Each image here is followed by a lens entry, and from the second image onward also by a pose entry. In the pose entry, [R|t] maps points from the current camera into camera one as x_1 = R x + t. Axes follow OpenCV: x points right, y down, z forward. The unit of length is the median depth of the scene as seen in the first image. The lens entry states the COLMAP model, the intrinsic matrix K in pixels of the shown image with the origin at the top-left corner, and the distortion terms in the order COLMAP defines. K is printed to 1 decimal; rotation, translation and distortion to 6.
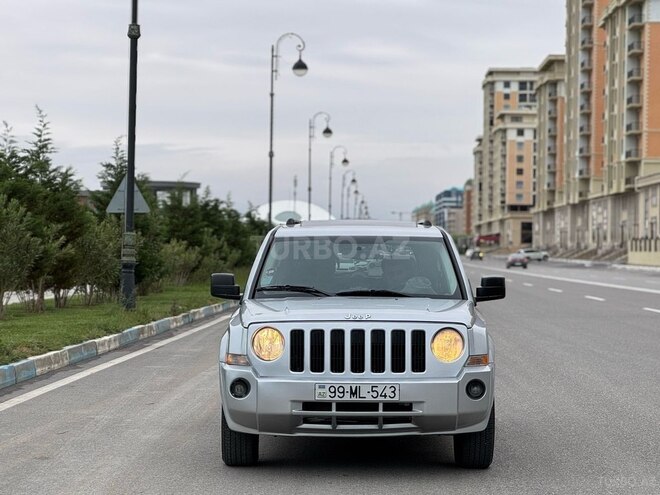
lens RADIAL K [[1744.7, 0, 331.1], [0, 1744.7, 247.9], [0, 0, 1]] dist [-0.097653, 5.291527]
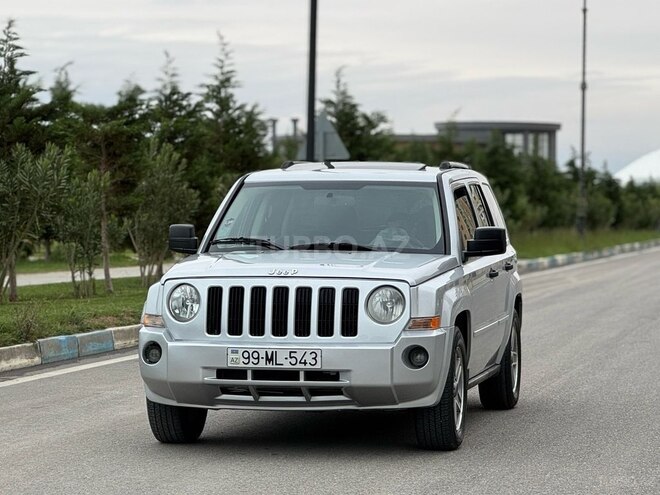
lens RADIAL K [[2236.9, 0, 330.0], [0, 2236.9, 247.5], [0, 0, 1]] dist [-0.123159, 0.435722]
pose [[0.982536, 0.001412, -0.186067, 0.244573], [0.001944, 0.999839, 0.017849, 0.007196], [0.186062, -0.017899, 0.982375, -0.090751]]
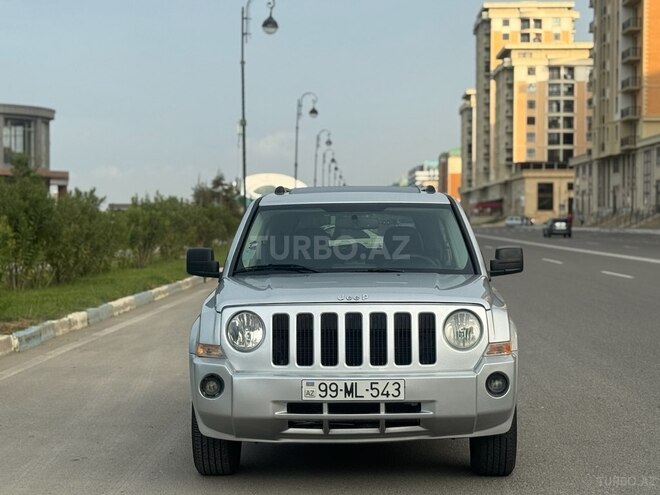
lens RADIAL K [[1397.7, 0, 330.0], [0, 1397.7, 247.5], [0, 0, 1]] dist [0.202894, -0.113309]
pose [[0.999889, -0.013379, -0.006555, 0.008955], [0.013475, 0.999801, 0.014695, 0.005635], [0.006357, -0.014781, 0.999871, 0.333940]]
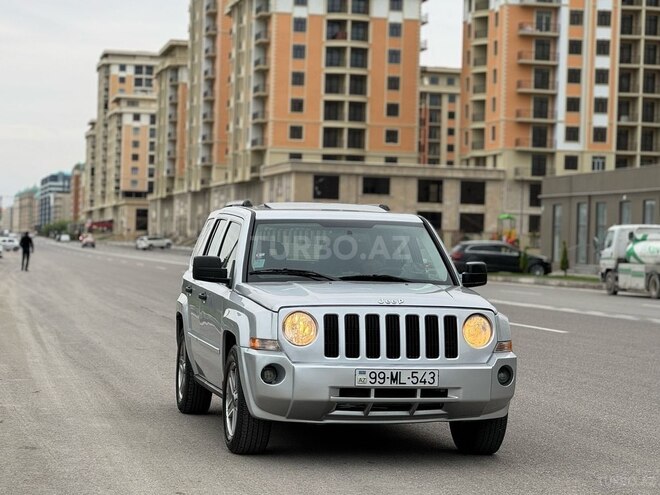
lens RADIAL K [[1778.8, 0, 330.0], [0, 1778.8, 247.5], [0, 0, 1]] dist [-0.030042, 0.218465]
pose [[0.974547, 0.014854, 0.223691, -0.242167], [-0.016406, 0.999853, 0.005079, 0.004324], [-0.223582, -0.008620, 0.974647, 0.028215]]
